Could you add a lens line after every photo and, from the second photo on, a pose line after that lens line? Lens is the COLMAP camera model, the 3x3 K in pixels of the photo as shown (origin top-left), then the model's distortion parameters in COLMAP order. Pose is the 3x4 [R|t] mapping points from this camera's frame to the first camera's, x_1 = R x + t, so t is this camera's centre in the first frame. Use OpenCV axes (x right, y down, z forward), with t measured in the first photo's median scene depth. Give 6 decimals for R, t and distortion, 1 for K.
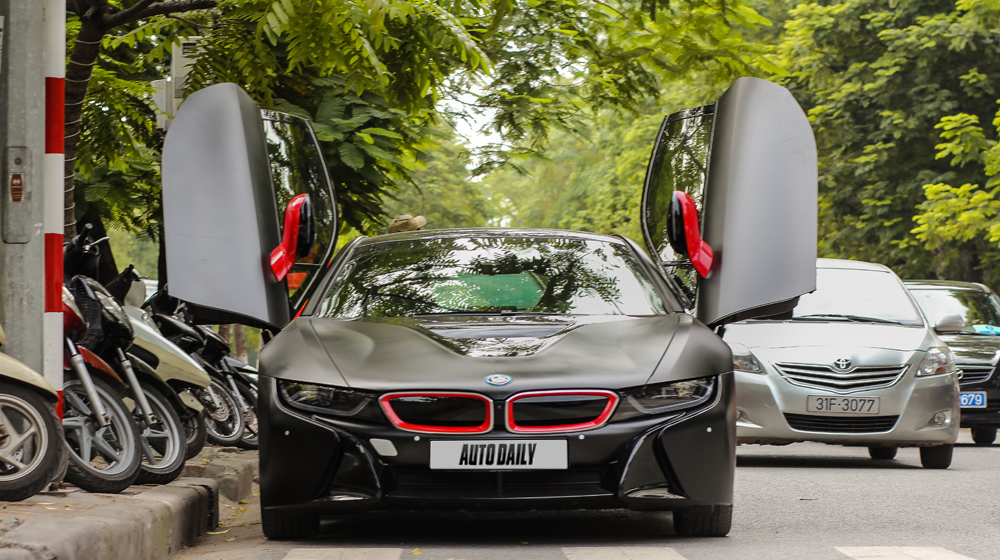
lens RADIAL K [[4081.2, 0, 500.0], [0, 4081.2, 280.0], [0, 0, 1]] dist [-0.175009, 3.524520]
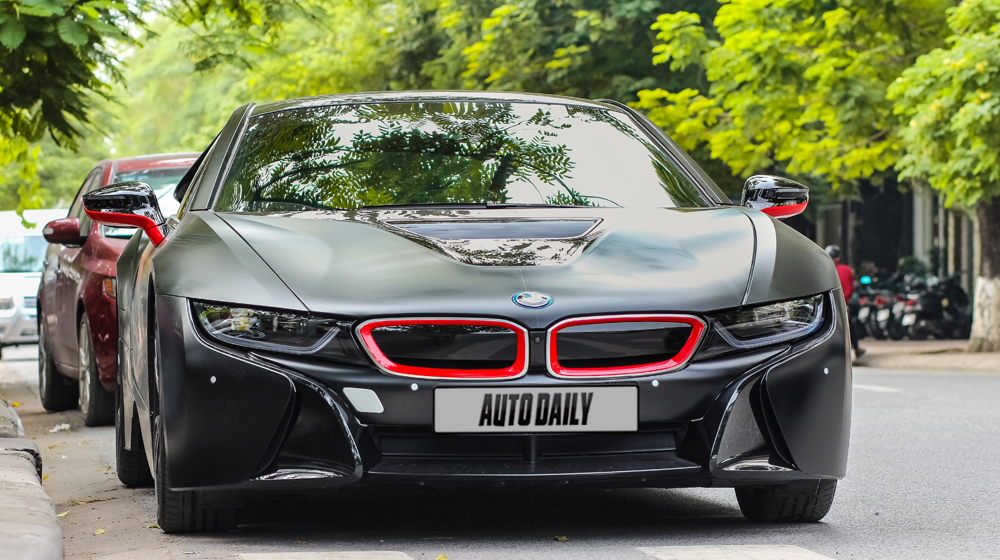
lens RADIAL K [[4081.2, 0, 500.0], [0, 4081.2, 280.0], [0, 0, 1]] dist [-0.175009, 3.524520]
pose [[0.993701, -0.003019, 0.112021, -0.066971], [0.001149, 0.999859, 0.016757, 0.008246], [-0.112056, -0.016522, 0.993565, 0.272145]]
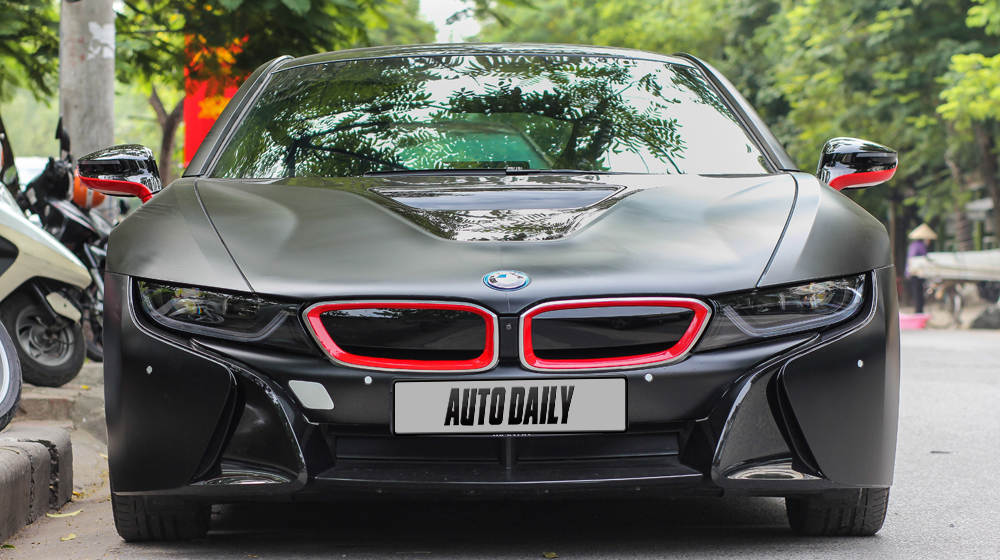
lens RADIAL K [[3972.0, 0, 500.0], [0, 3972.0, 280.0], [0, 0, 1]] dist [0.220774, 0.636129]
pose [[0.999942, -0.000438, 0.010735, -0.006429], [0.000161, 0.999669, 0.025727, 0.008135], [-0.010743, -0.025724, 0.999611, 0.353810]]
